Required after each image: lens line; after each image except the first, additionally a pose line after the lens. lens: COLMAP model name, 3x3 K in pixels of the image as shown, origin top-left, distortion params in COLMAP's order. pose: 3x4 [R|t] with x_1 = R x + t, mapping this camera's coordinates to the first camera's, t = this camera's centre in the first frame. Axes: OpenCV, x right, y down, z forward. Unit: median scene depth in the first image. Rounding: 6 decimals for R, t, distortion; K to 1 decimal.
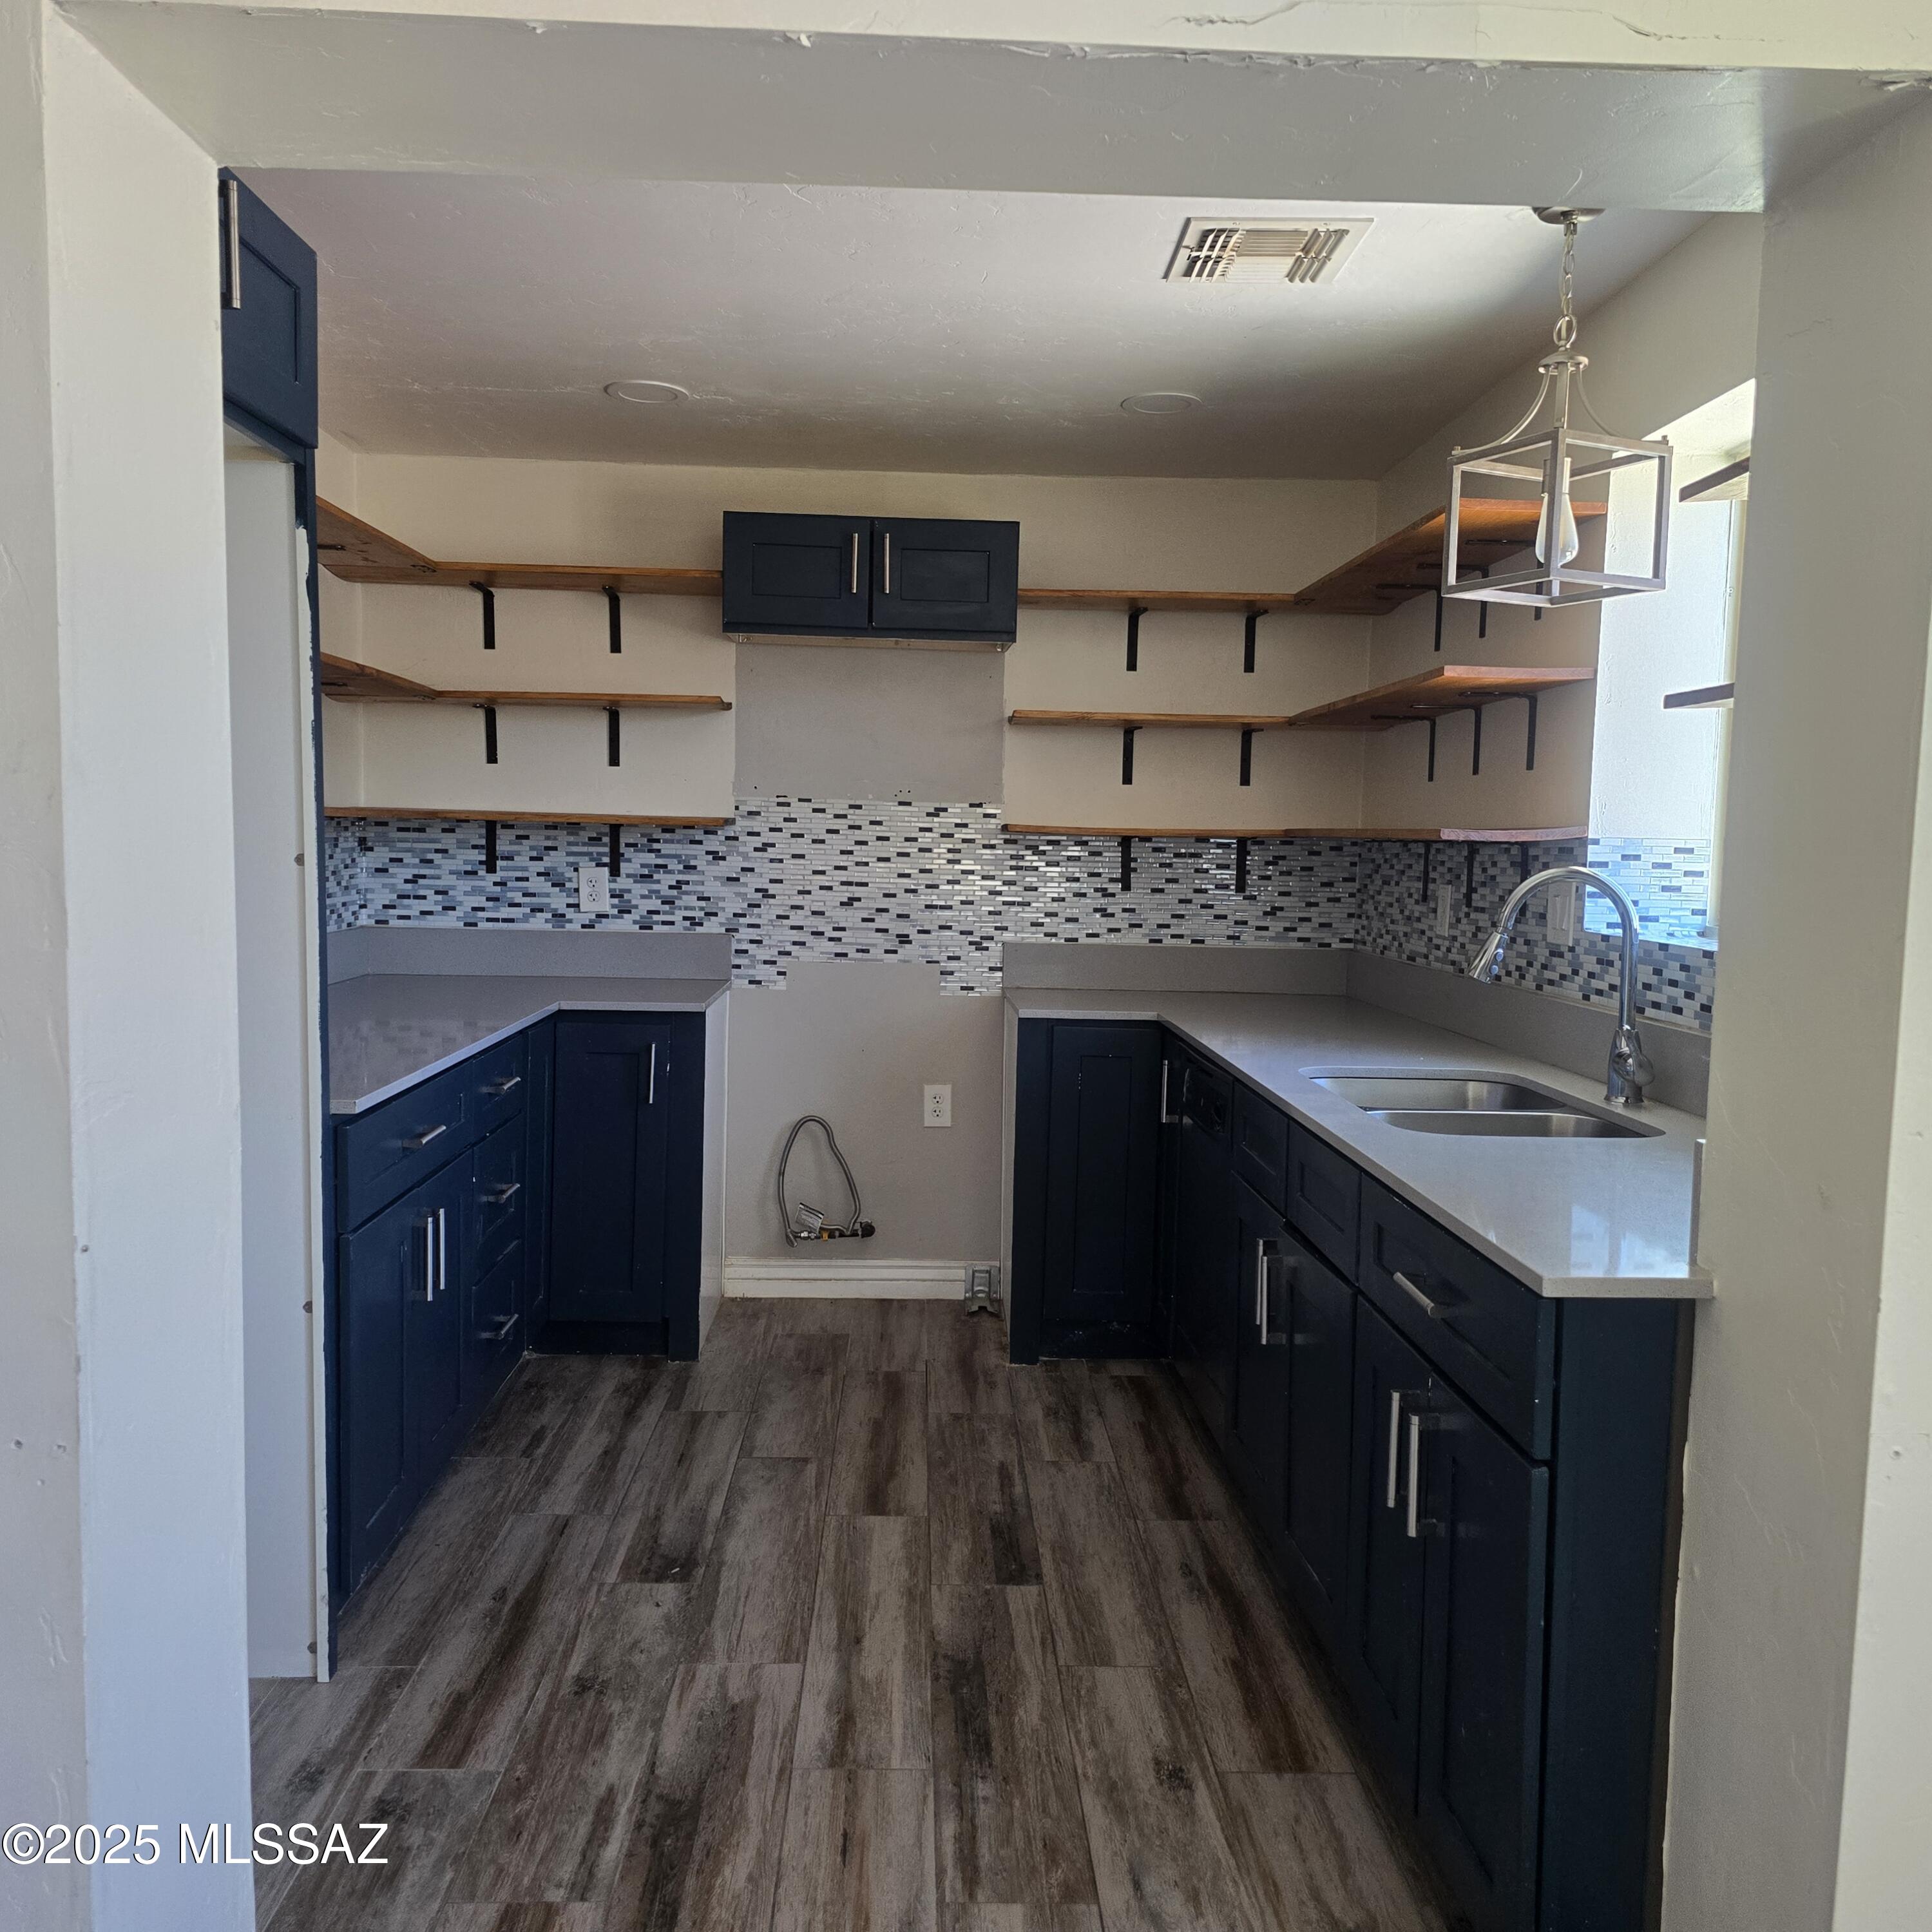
lens RADIAL K [[1735.8, 0, 974.9], [0, 1735.8, 973.9], [0, 0, 1]] dist [0.099253, -0.126257]
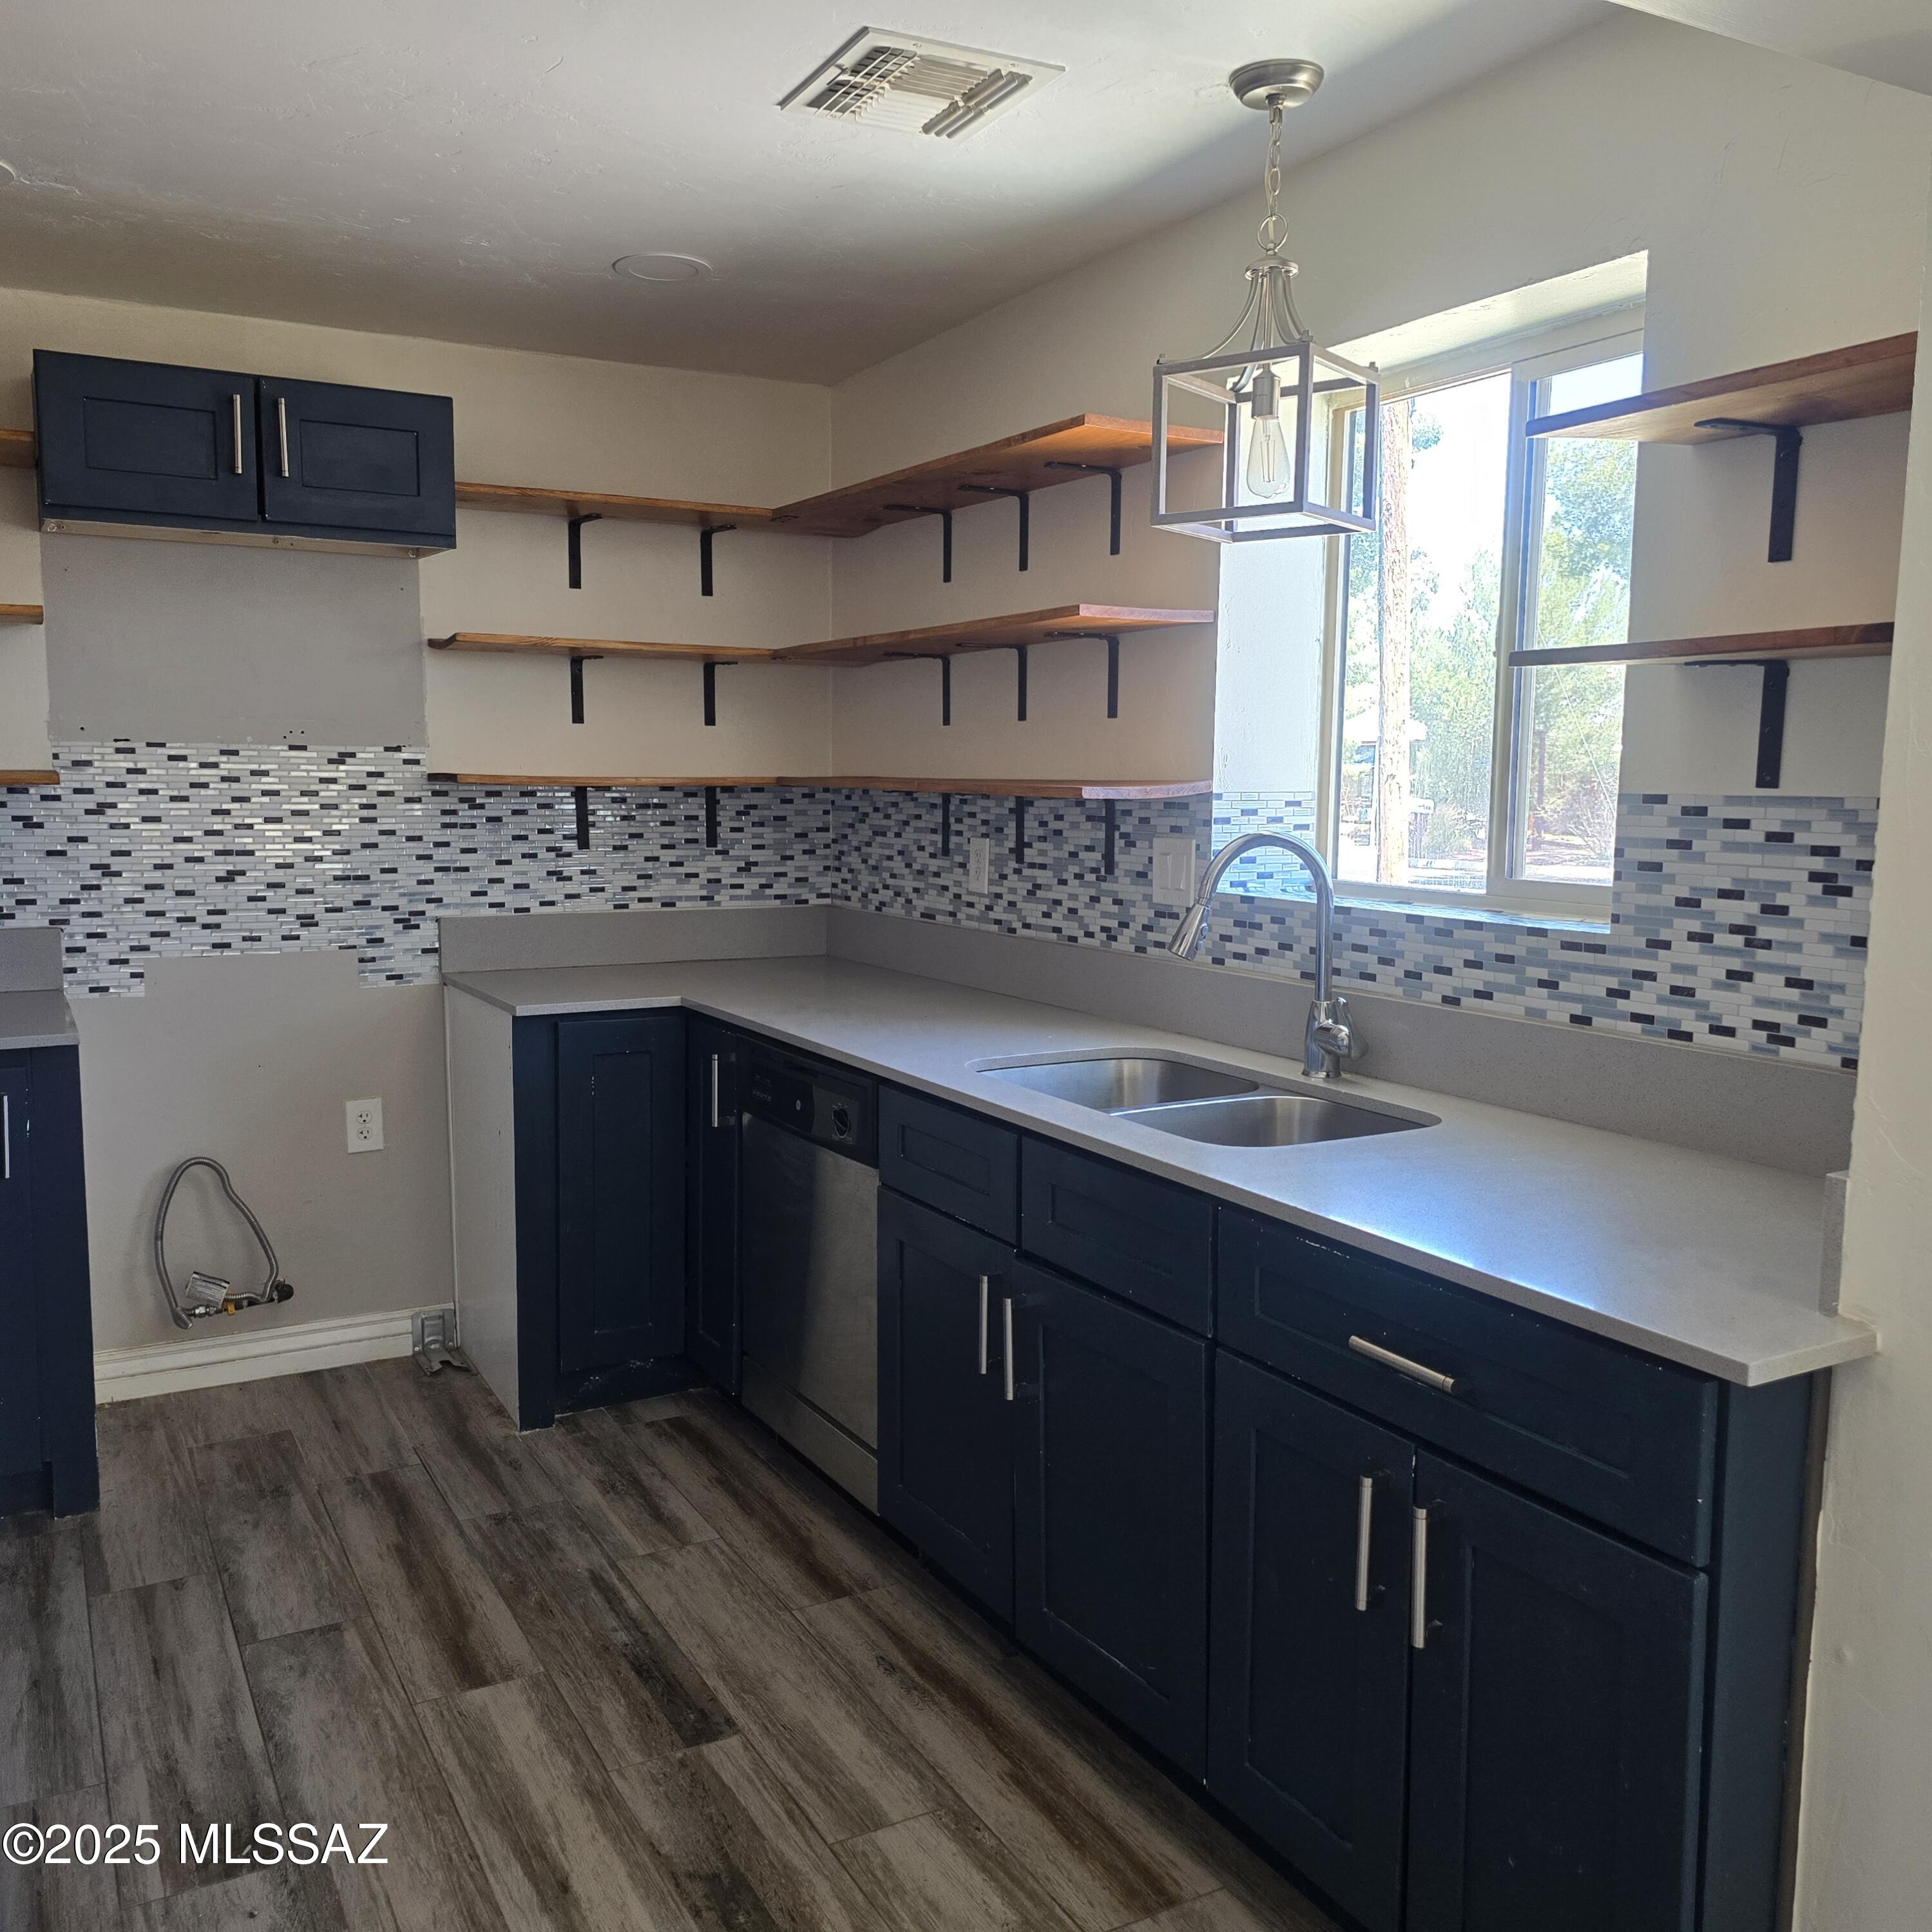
lens RADIAL K [[1735.8, 0, 964.9], [0, 1735.8, 975.7], [0, 0, 1]] dist [0.099253, -0.126257]
pose [[0.891650, -0.069929, 0.447292, -0.153848], [0.048055, 0.997036, 0.060081, -0.033164], [-0.450168, -0.032077, 0.892367, 0.174053]]
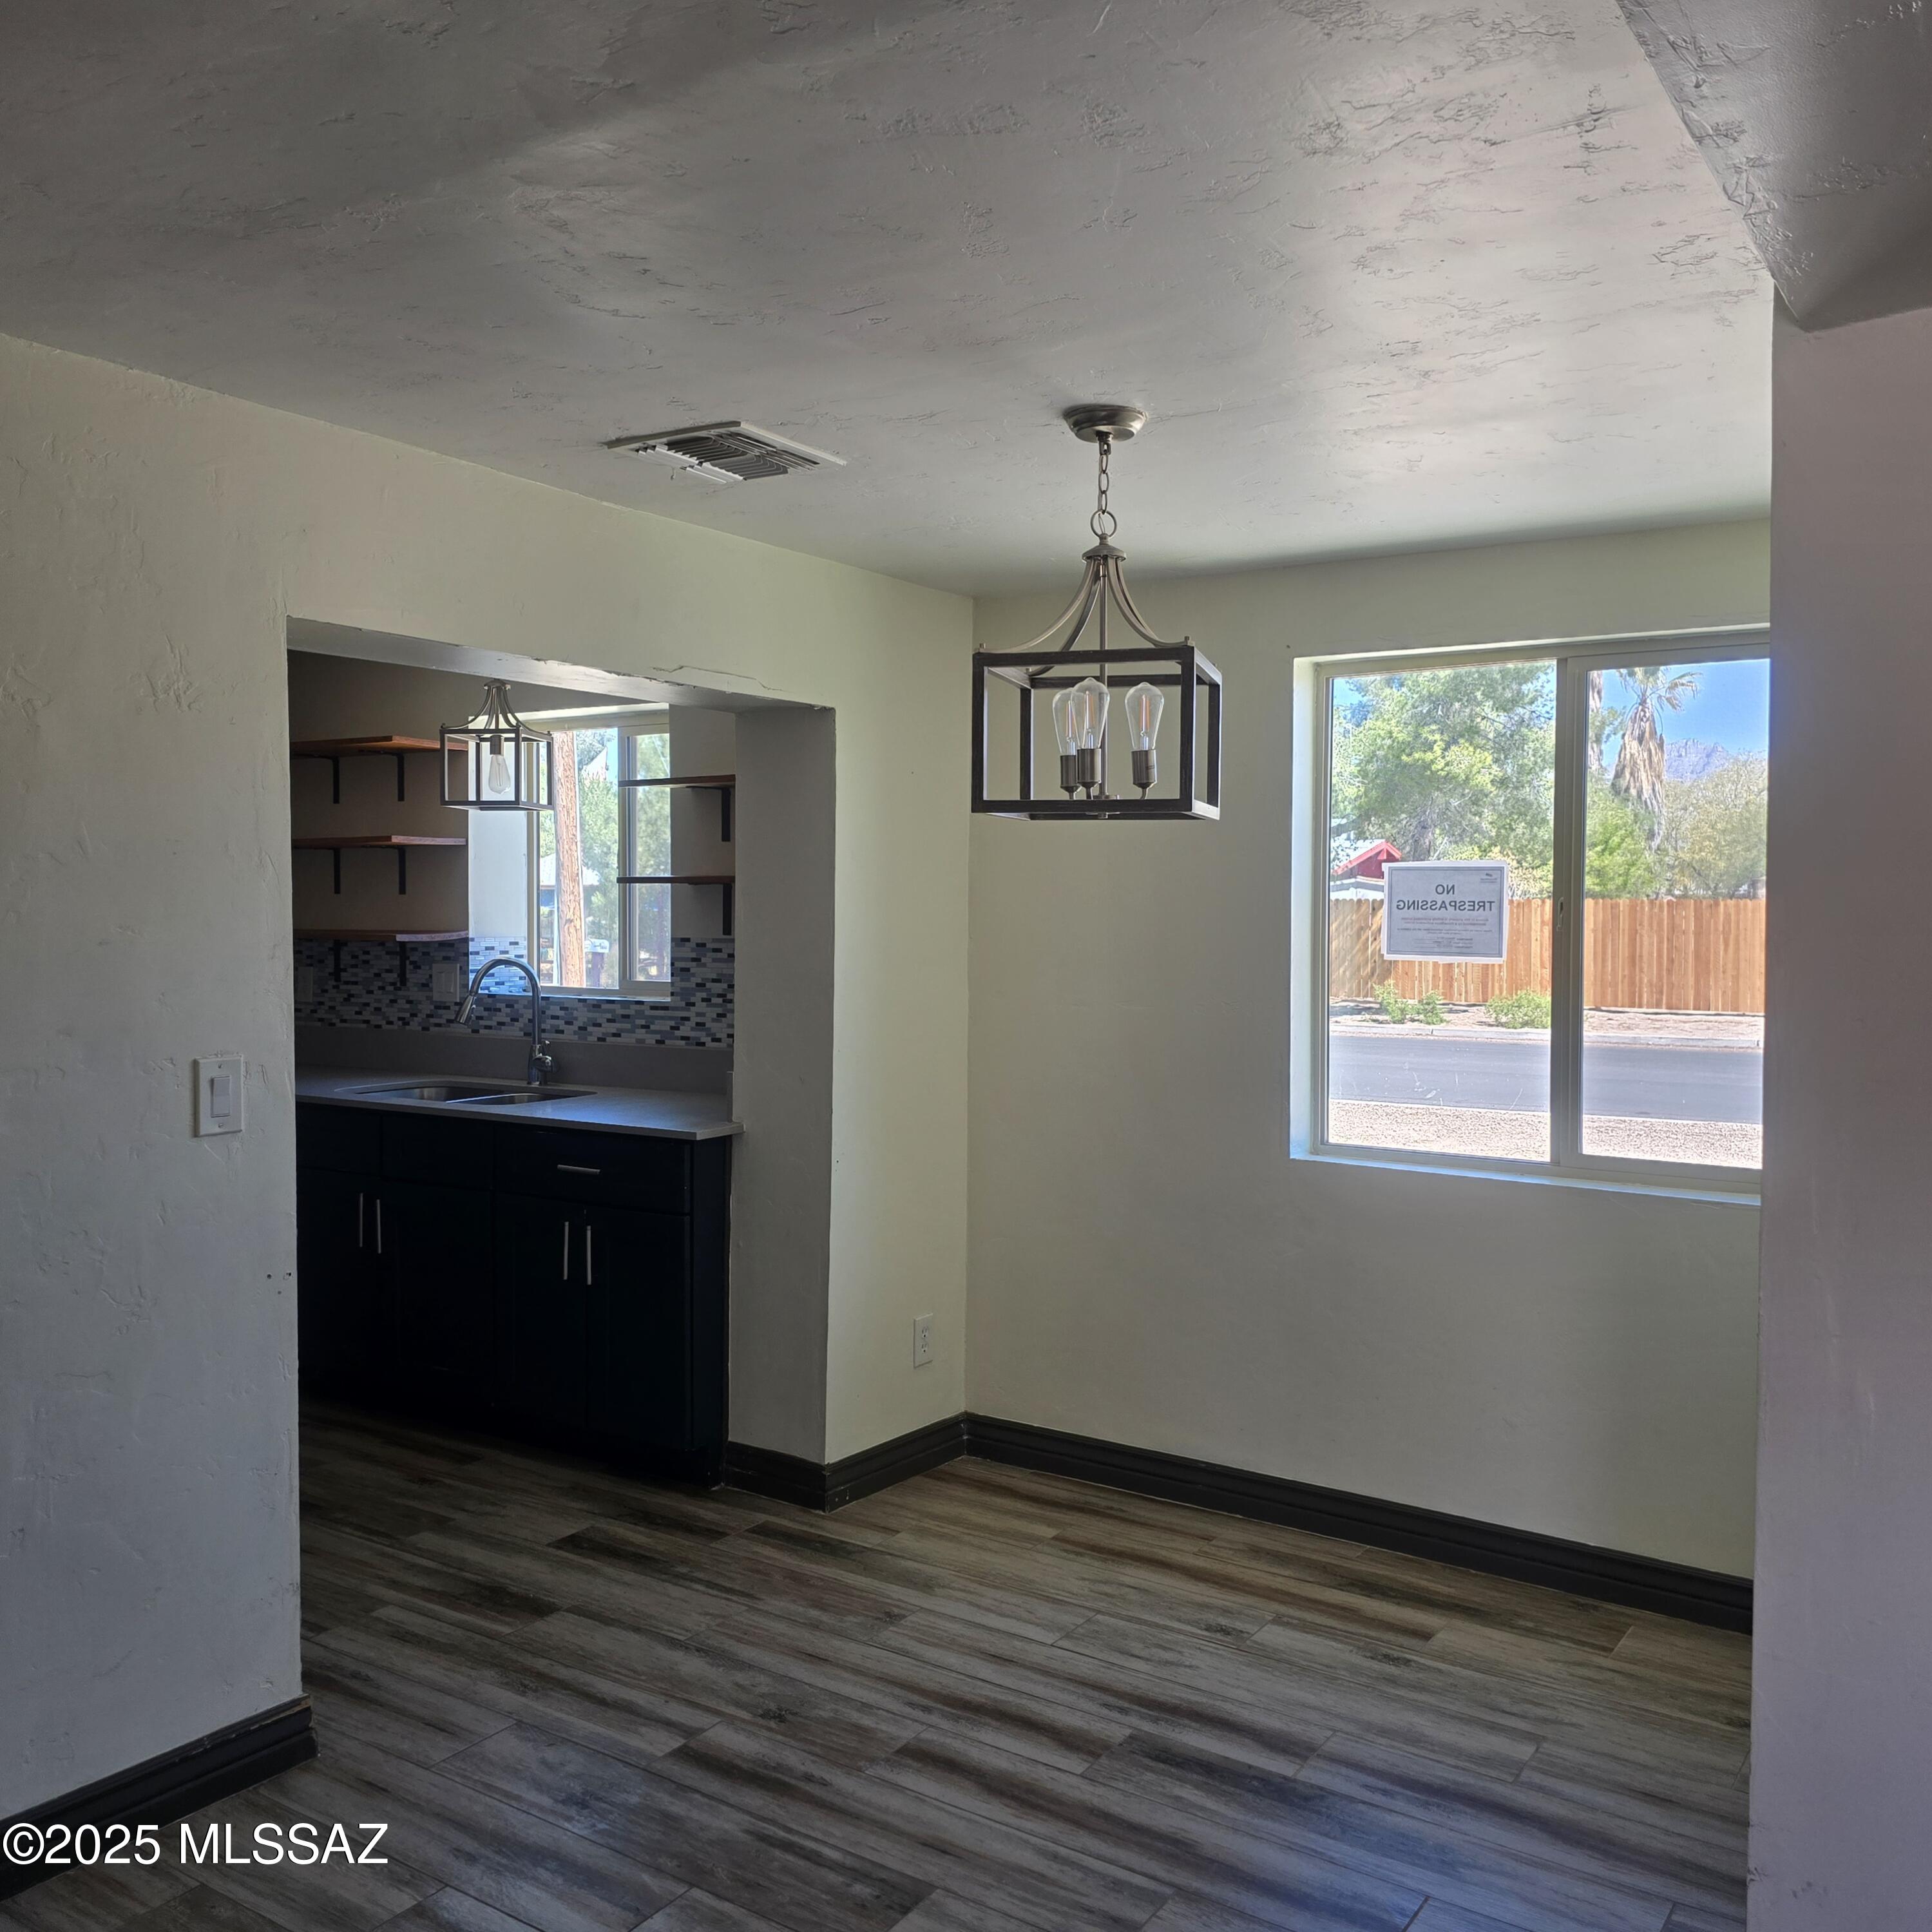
lens RADIAL K [[1735.8, 0, 979.3], [0, 1735.8, 953.0], [0, 0, 1]] dist [0.099253, -0.126257]
pose [[0.590992, -0.038786, 0.805745, -0.568519], [0.071485, 0.997432, -0.004420, -0.015746], [-0.803504, 0.060211, 0.592246, -0.312488]]
